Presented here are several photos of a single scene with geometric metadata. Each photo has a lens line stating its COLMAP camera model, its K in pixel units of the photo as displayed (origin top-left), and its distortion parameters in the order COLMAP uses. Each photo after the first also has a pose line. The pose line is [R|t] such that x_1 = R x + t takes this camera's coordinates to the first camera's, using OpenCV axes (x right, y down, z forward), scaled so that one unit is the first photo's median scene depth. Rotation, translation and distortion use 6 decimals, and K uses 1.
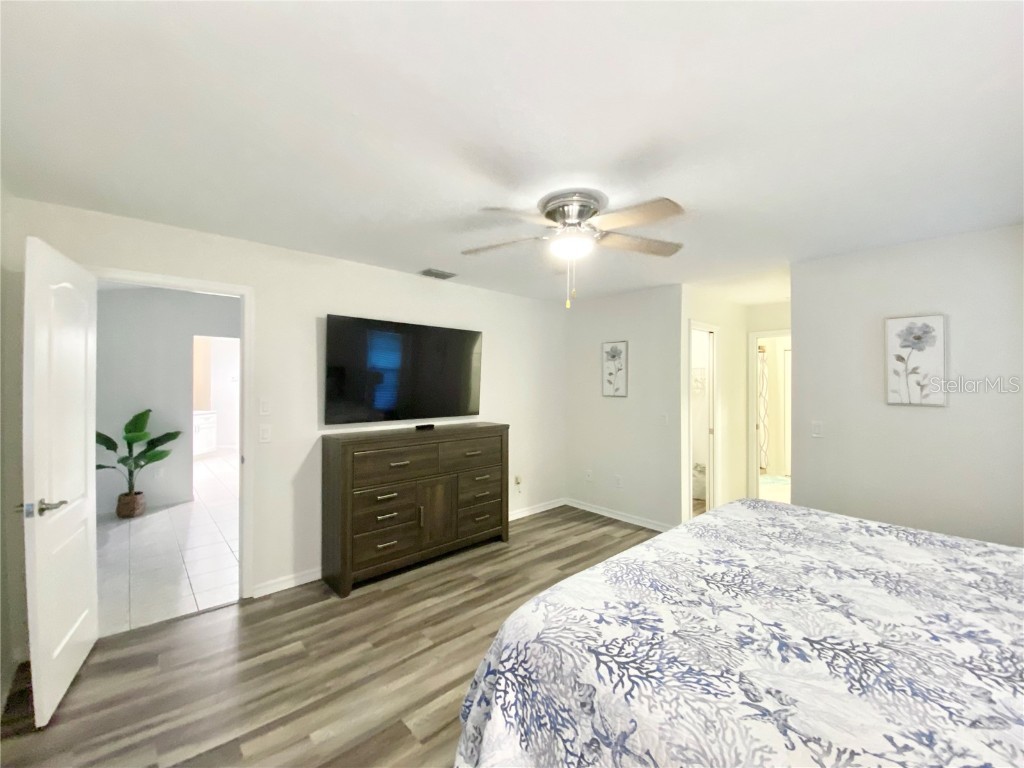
lens RADIAL K [[415.7, 0, 502.1], [0, 415.7, 381.7], [0, 0, 1]] dist [0.000748, -0.017135]
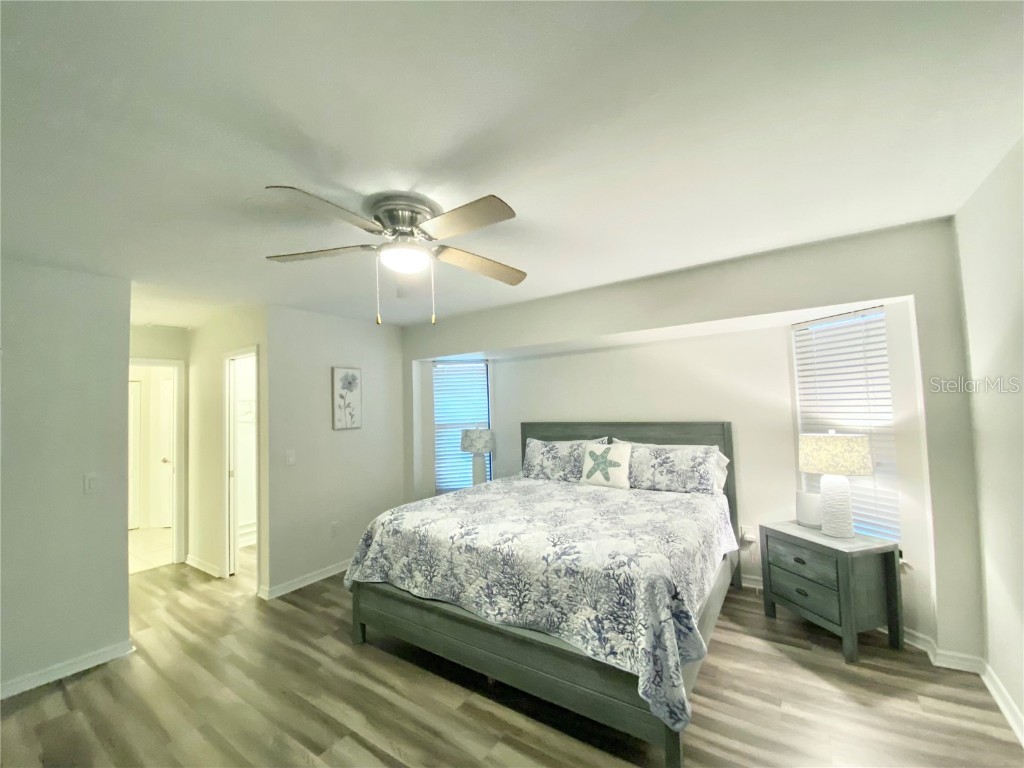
lens RADIAL K [[415.7, 0, 502.1], [0, 415.7, 381.7], [0, 0, 1]] dist [0.000748, -0.017135]
pose [[-0.214504, 0.069536, 0.974245, -0.559749], [0.035589, 0.997357, -0.063350, 0.002964], [-0.976075, 0.021084, -0.216412, 0.792585]]
